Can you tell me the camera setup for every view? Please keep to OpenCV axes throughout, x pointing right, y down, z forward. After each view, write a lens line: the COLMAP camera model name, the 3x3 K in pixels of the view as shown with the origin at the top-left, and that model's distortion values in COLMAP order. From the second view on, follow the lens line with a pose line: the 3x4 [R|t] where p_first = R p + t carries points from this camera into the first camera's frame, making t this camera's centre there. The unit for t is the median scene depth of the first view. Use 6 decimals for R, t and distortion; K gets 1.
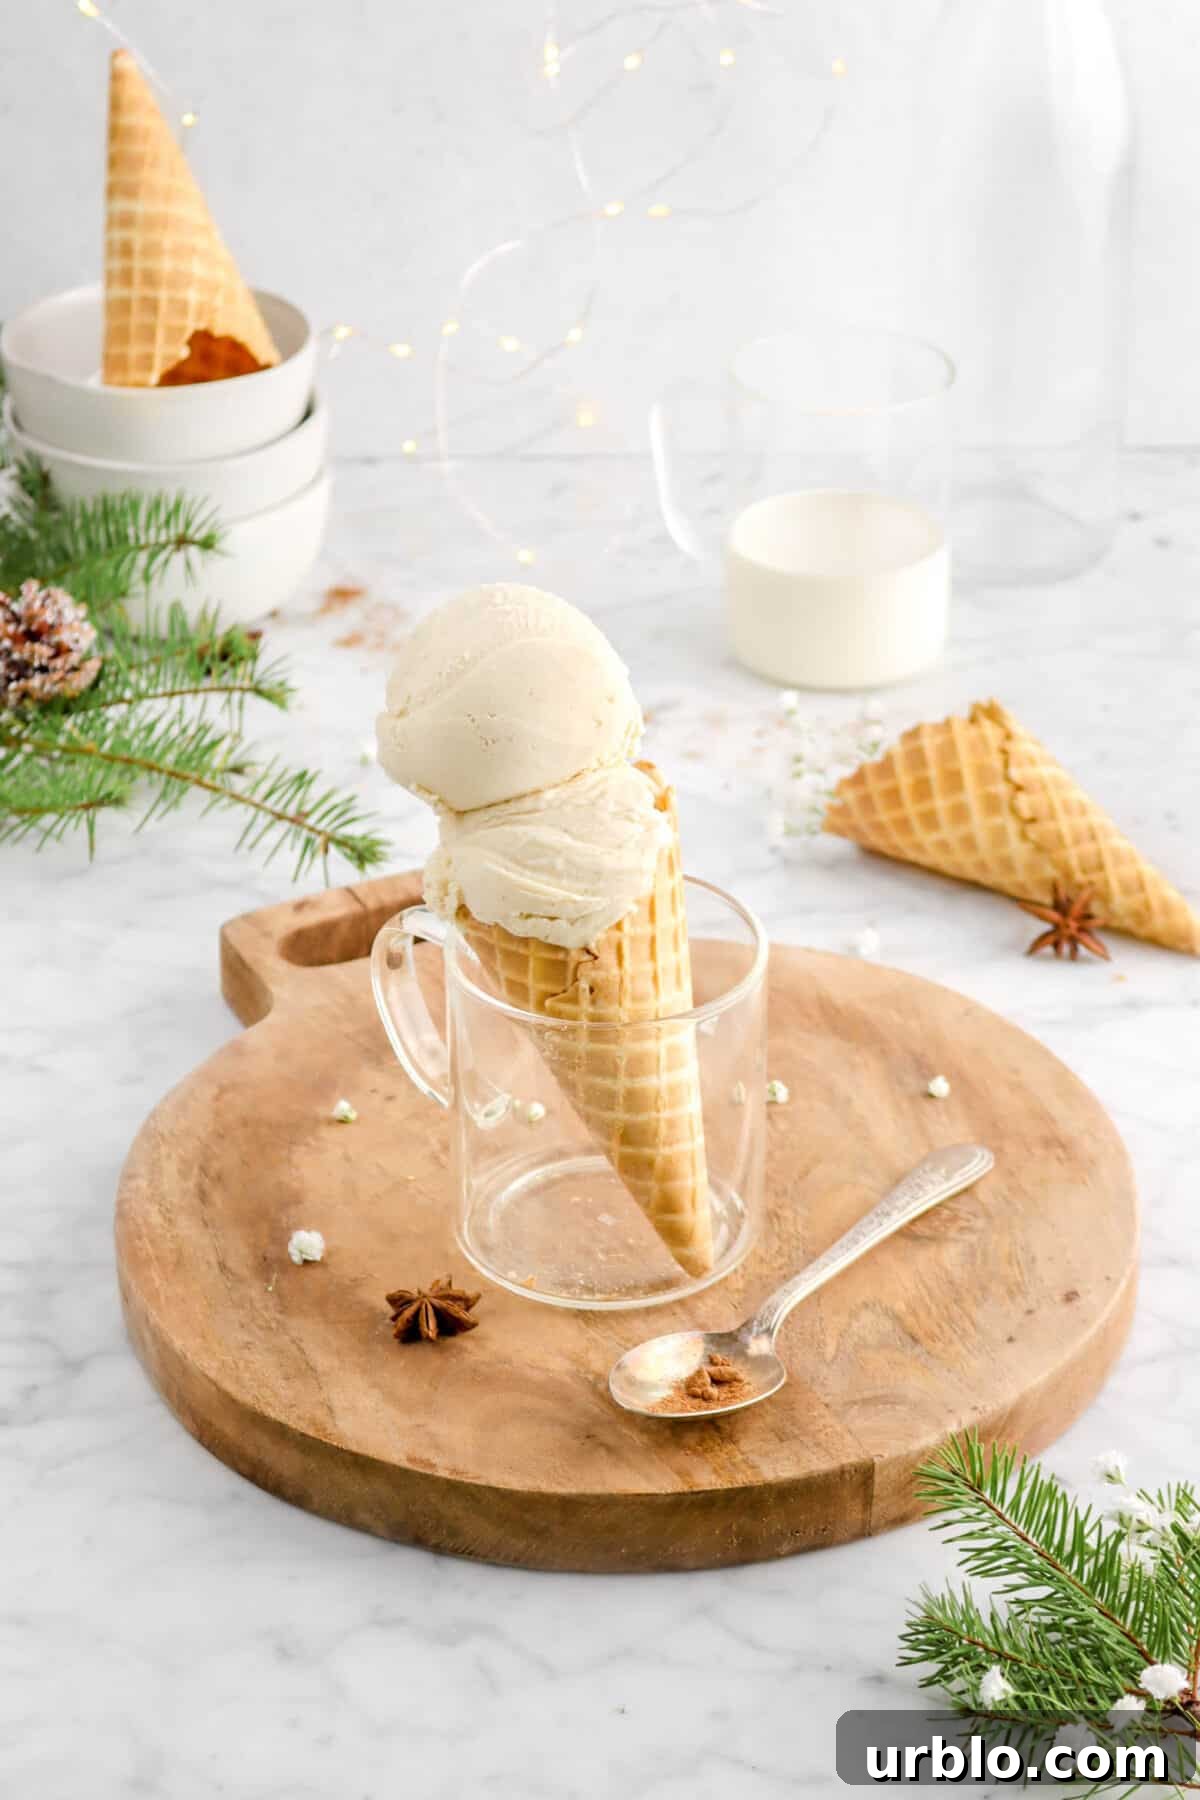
lens RADIAL K [[3765.7, 0, 661.7], [0, 3765.7, 895.9], [0, 0, 1]] dist [-0.049088, -0.053136]
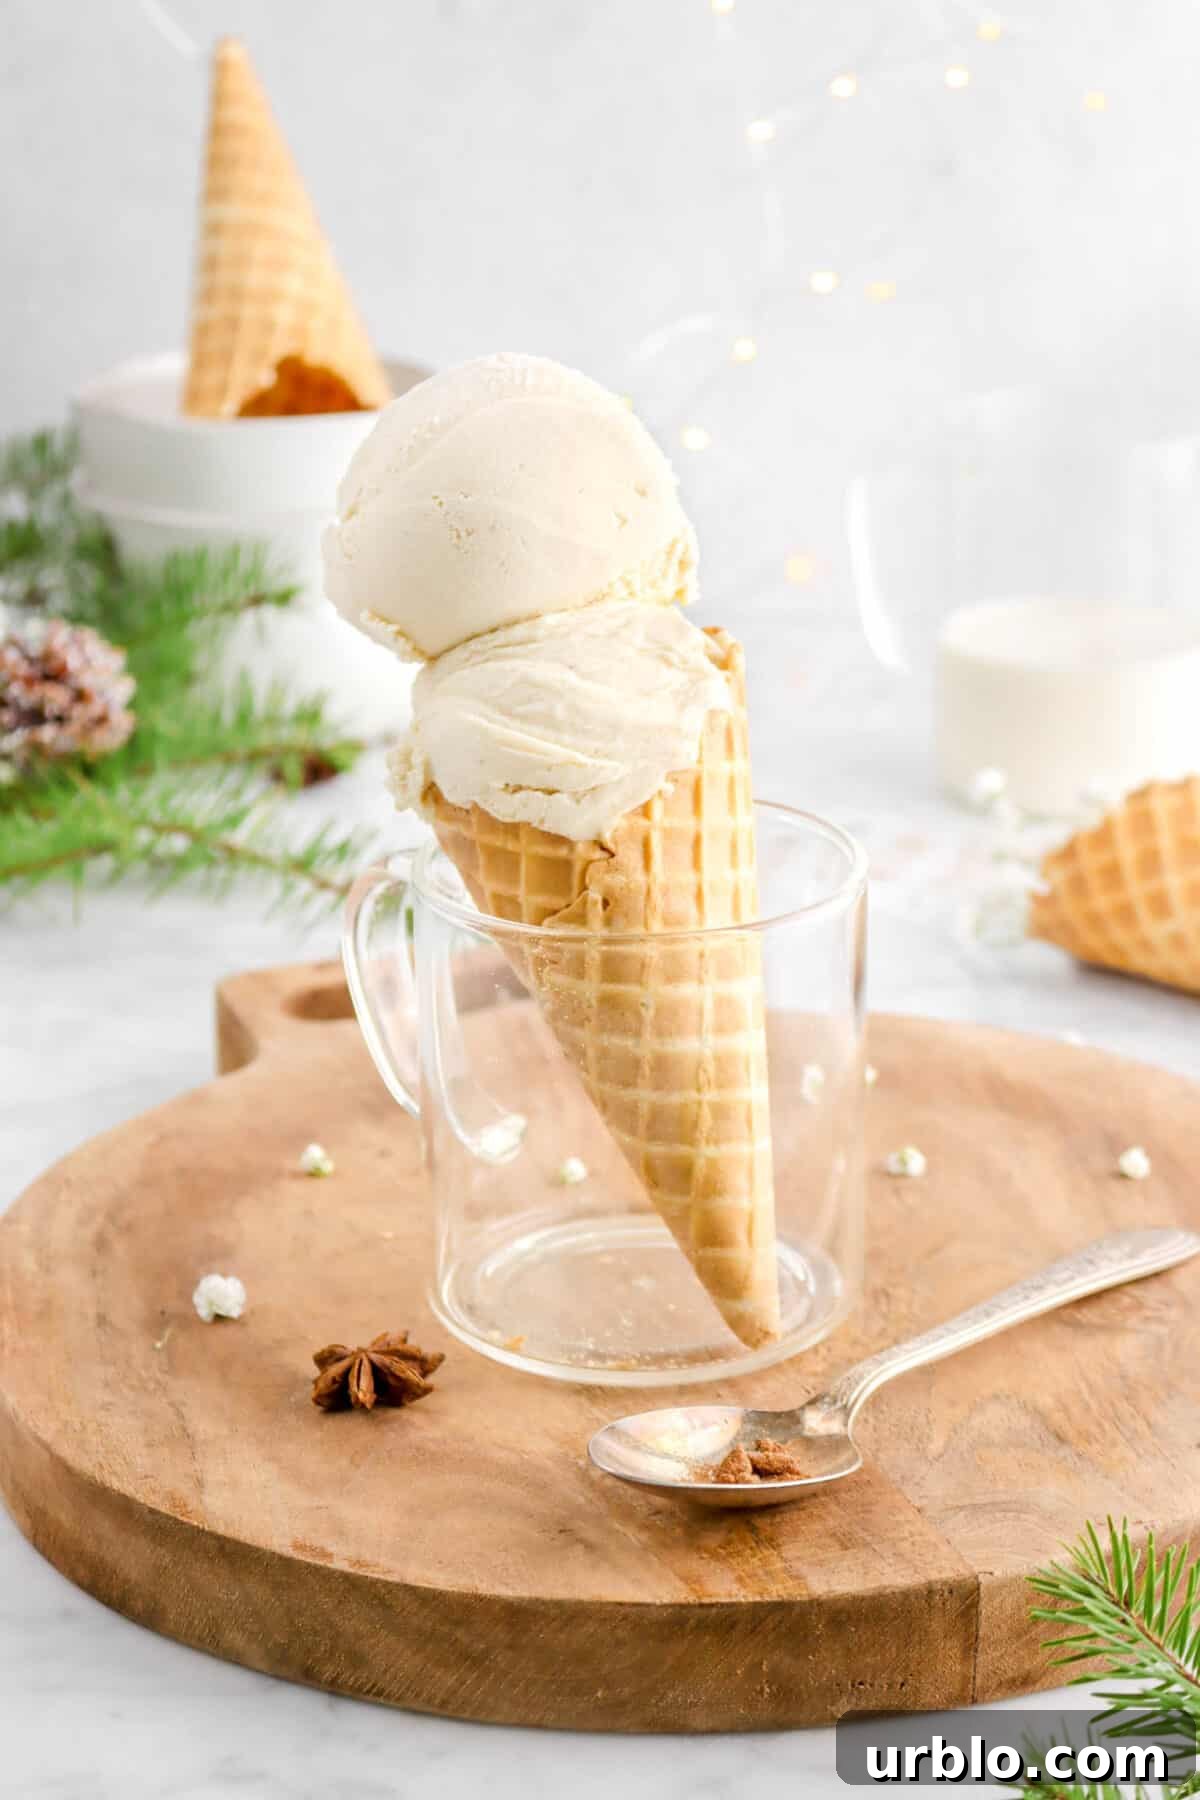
lens RADIAL K [[3765.7, 0, 661.7], [0, 3765.7, 895.9], [0, 0, 1]] dist [-0.049088, -0.053136]
pose [[0.993916, 0.024258, -0.107436, 0.066247], [-0.042281, 0.984741, -0.168809, 0.139500], [0.101702, 0.172325, 0.979776, 0.303893]]
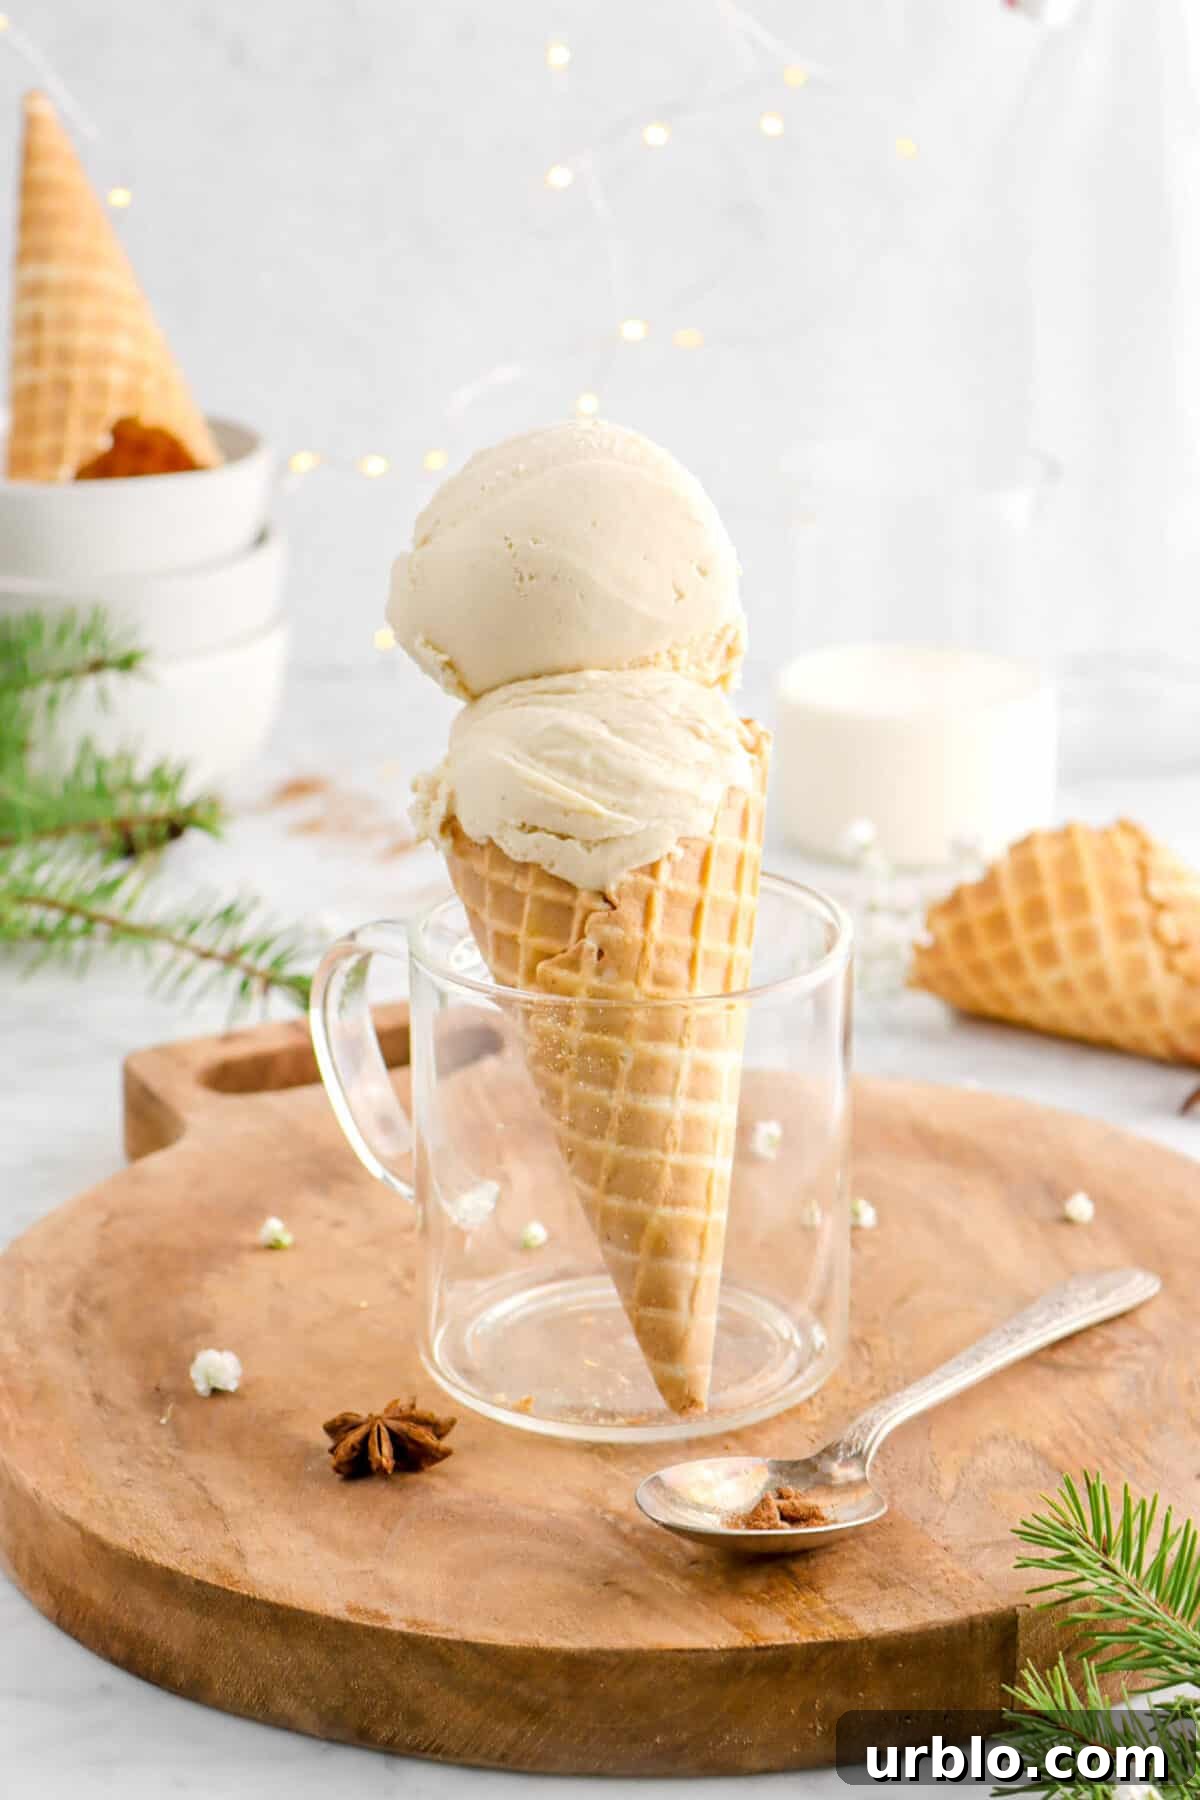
lens RADIAL K [[4006.1, 0, 640.1], [0, 4006.1, 897.7], [0, 0, 1]] dist [-0.098534, 0.564344]
pose [[0.999948, -0.003859, -0.009444, -0.005587], [0.002086, 0.983472, -0.181051, 0.147339], [0.009987, 0.181022, 0.983428, 0.237460]]
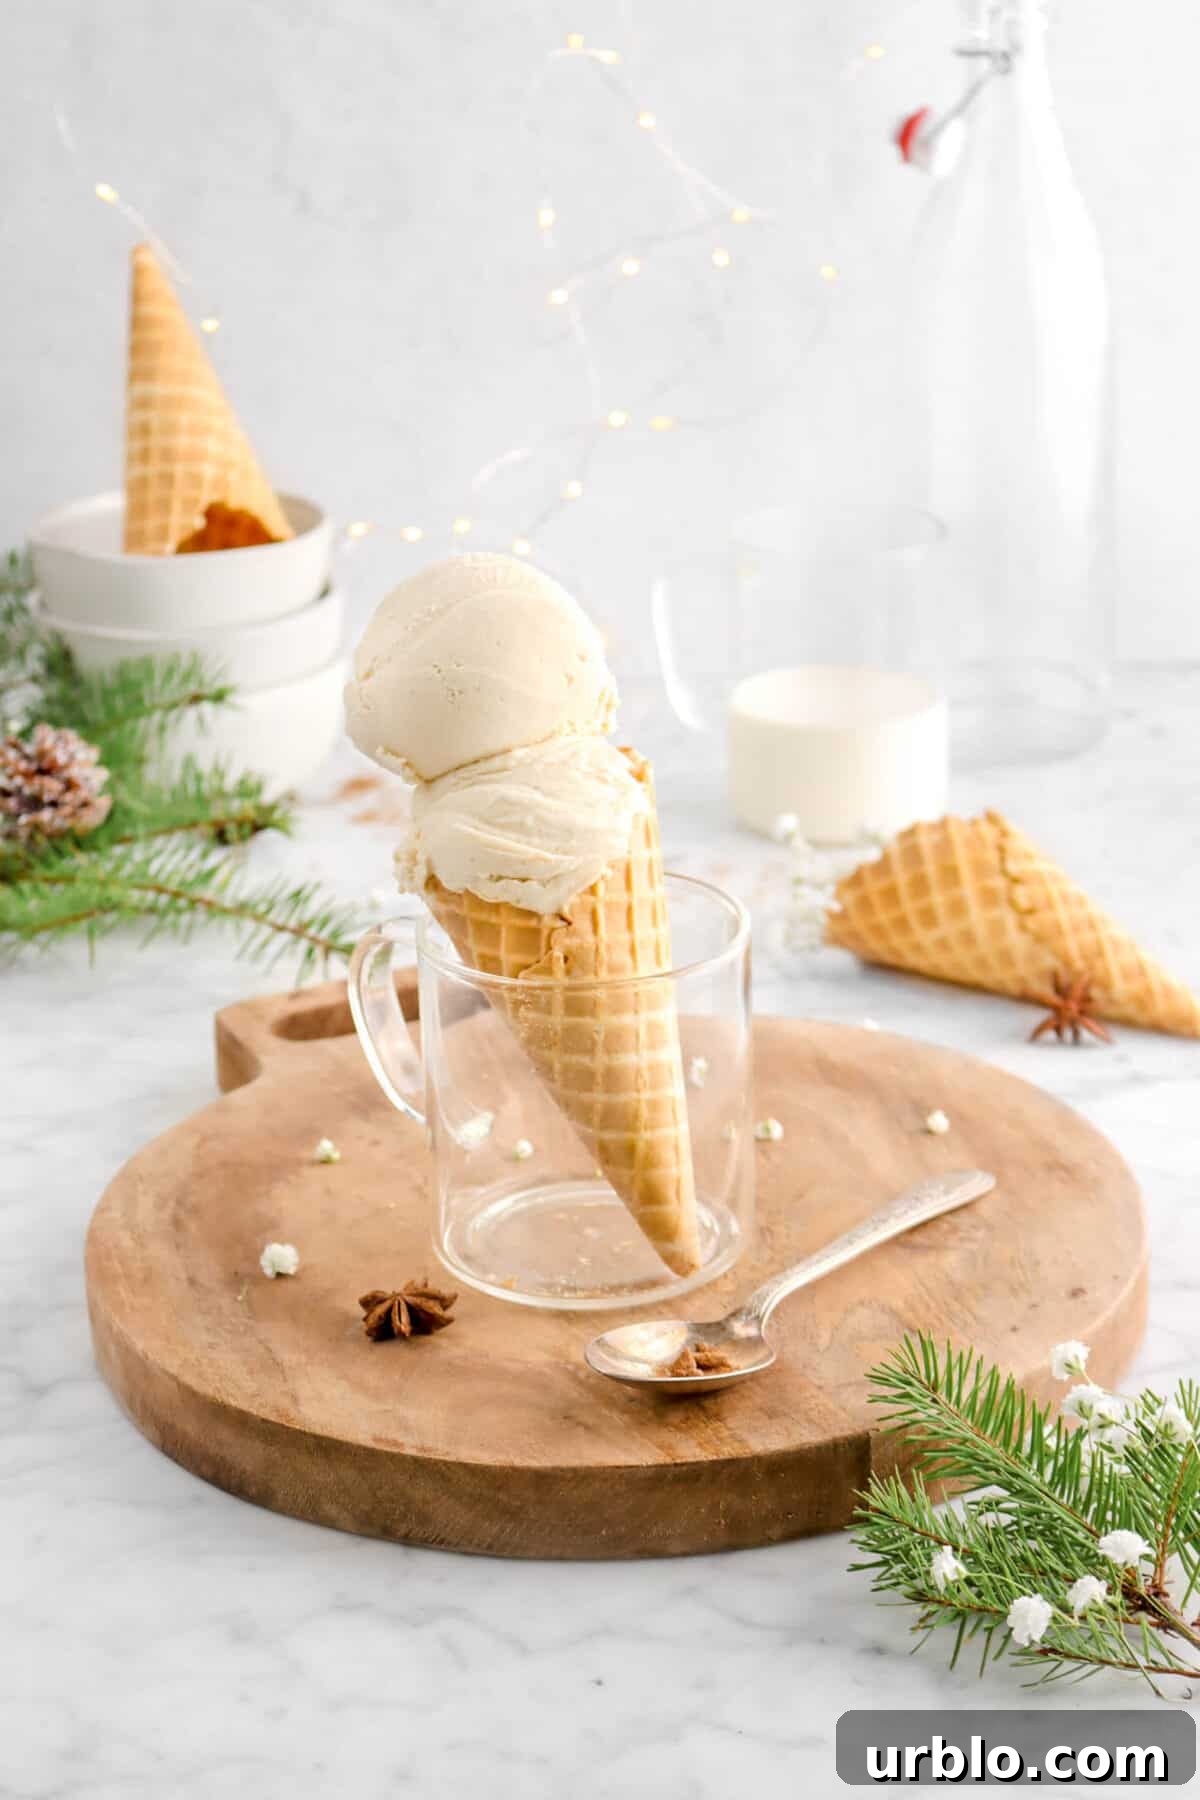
lens RADIAL K [[3354.4, 0, 657.6], [0, 3354.4, 903.5], [0, 0, 1]] dist [-0.087102, 0.010100]
pose [[0.999608, -0.018886, -0.020664, 0.022359], [0.015510, 0.988129, -0.152840, 0.139793], [0.023306, 0.152459, 0.988035, 0.147220]]
